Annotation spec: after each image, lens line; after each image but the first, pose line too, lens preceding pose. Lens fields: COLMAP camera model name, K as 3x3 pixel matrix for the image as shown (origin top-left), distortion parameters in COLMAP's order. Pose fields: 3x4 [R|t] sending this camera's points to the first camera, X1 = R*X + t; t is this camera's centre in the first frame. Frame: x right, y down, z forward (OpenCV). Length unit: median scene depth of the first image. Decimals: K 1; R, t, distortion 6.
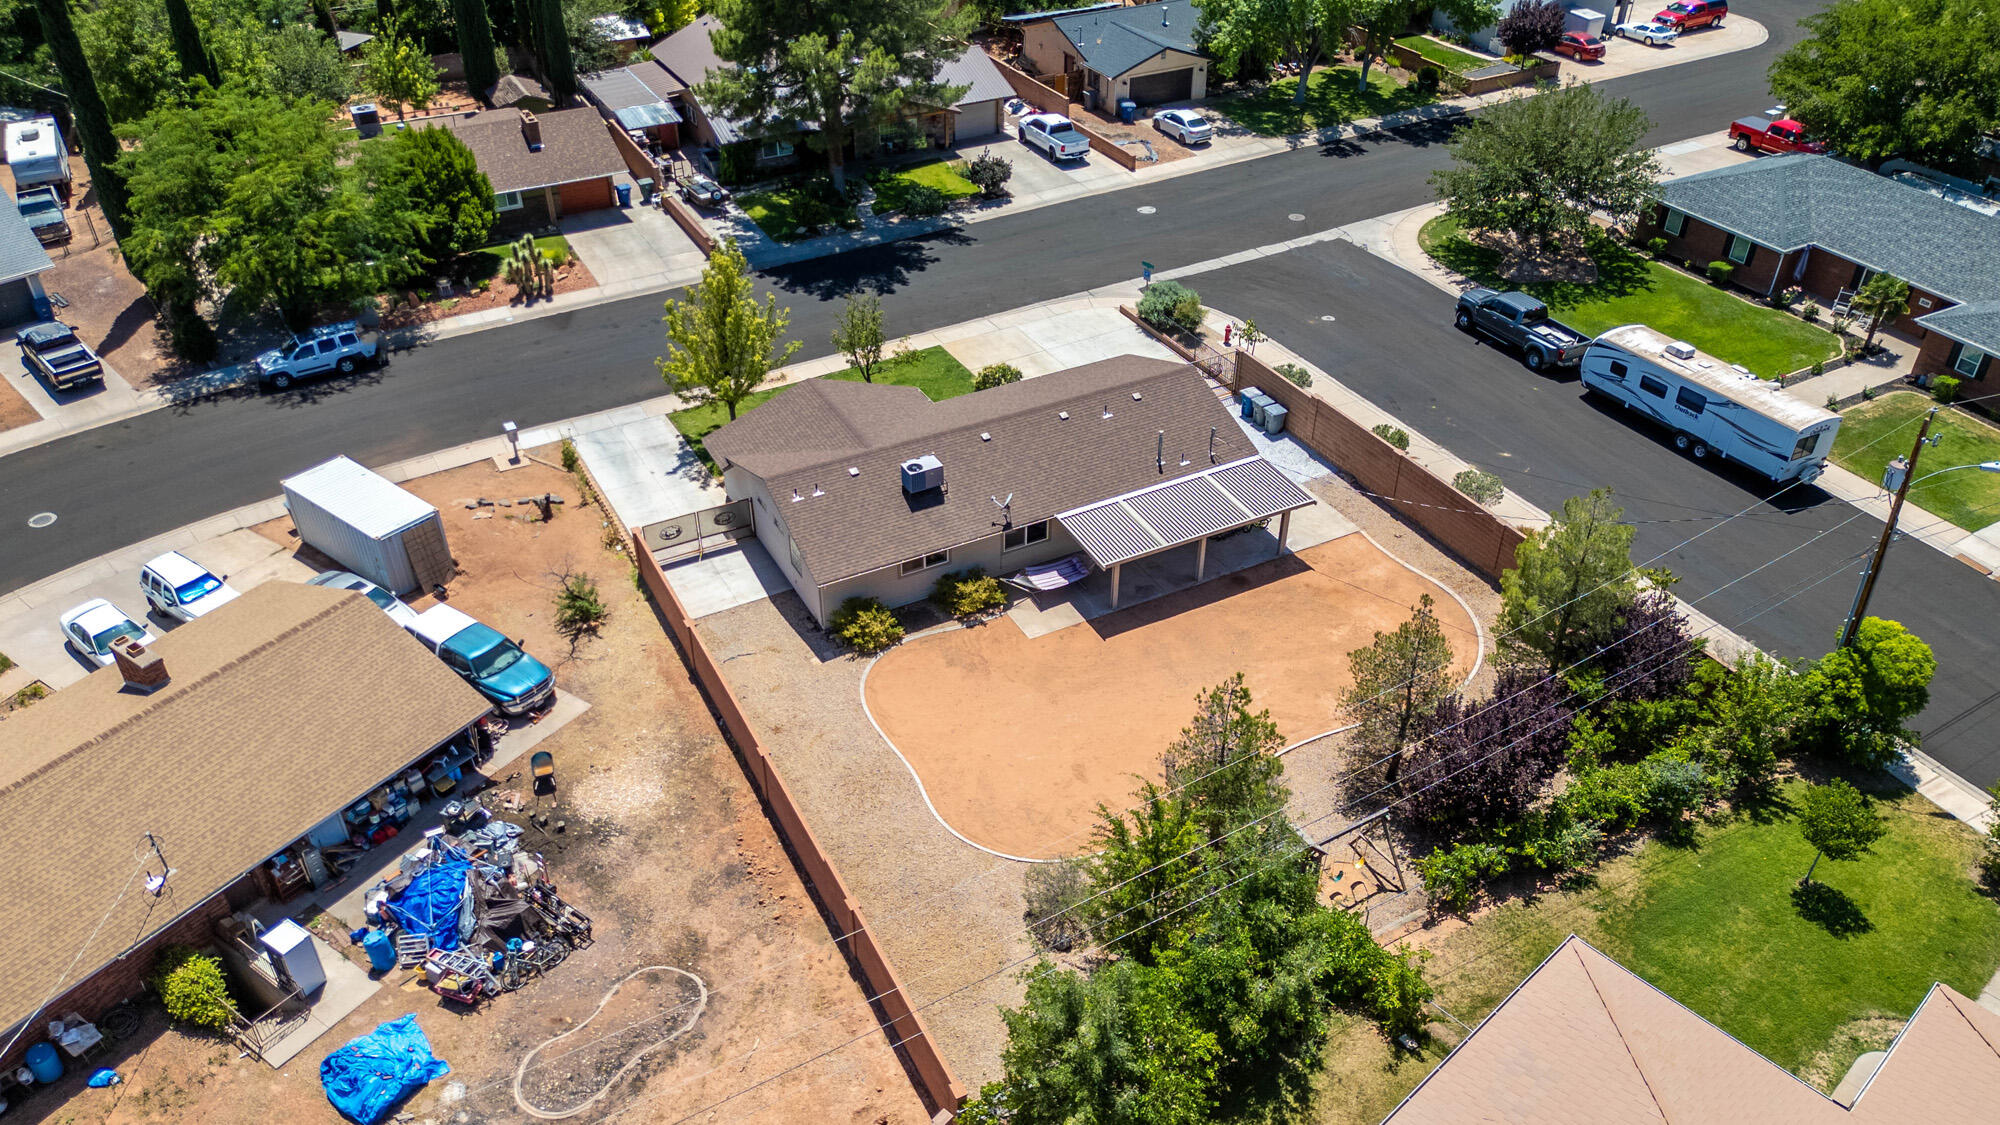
lens RADIAL K [[1404.8, 0, 1001.4], [0, 1404.8, 571.1], [0, 0, 1]] dist [0.075775, -0.083404]
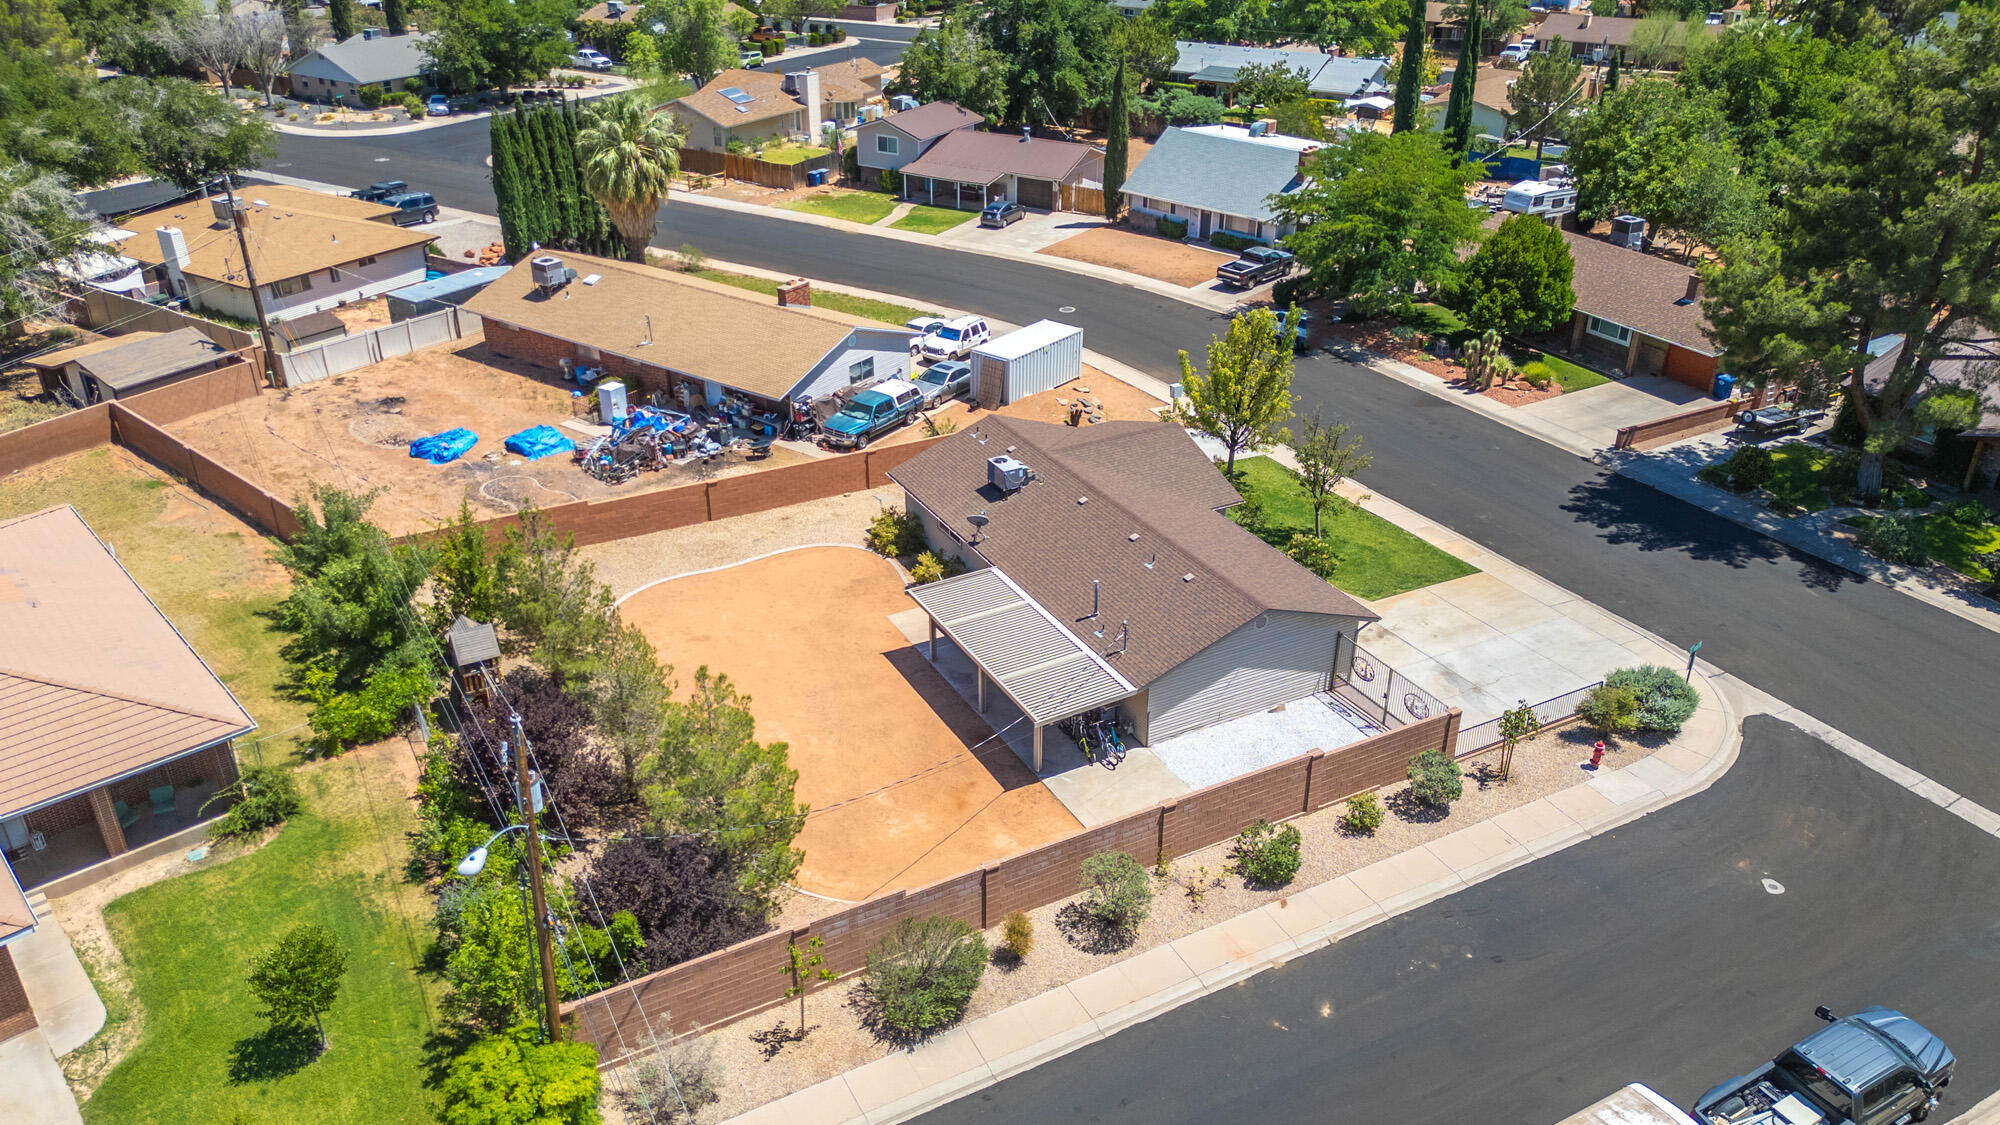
lens RADIAL K [[1445.6, 0, 1022.2], [0, 1445.6, 563.1], [0, 0, 1]] dist [0.025410, 0.000041]
pose [[0.017966, 0.463042, -0.886154, 0.674260], [-0.589344, 0.720866, 0.364726, -0.305041], [0.807682, 0.515697, 0.285842, 0.528193]]
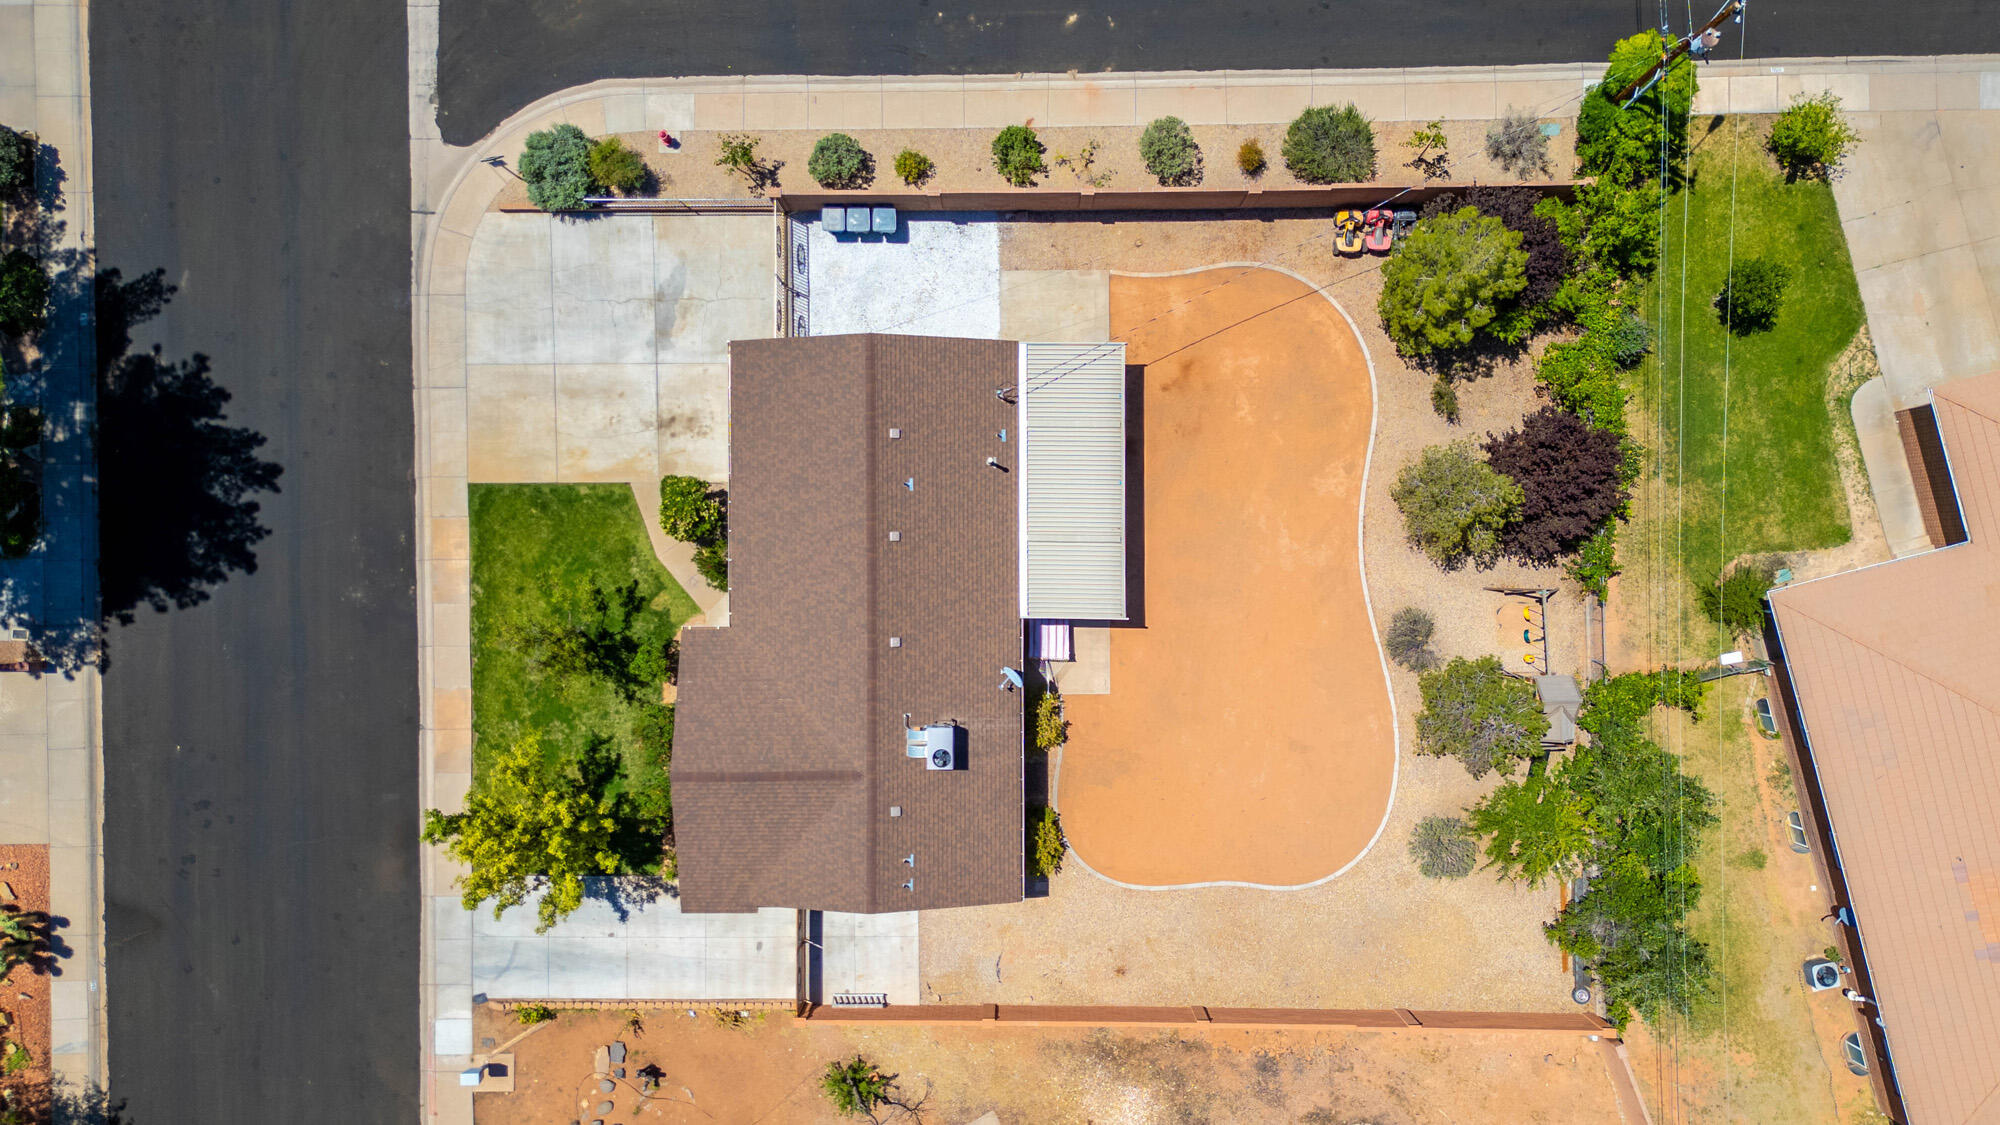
lens RADIAL K [[1404.8, 0, 1001.4], [0, 1404.8, 571.1], [0, 0, 1]] dist [0.075775, -0.083404]
pose [[0.467310, -0.884093, -0.001093, 0.043696], [0.534871, 0.281735, 0.796579, -0.565701], [-0.703942, -0.372834, 0.604533, 0.343236]]
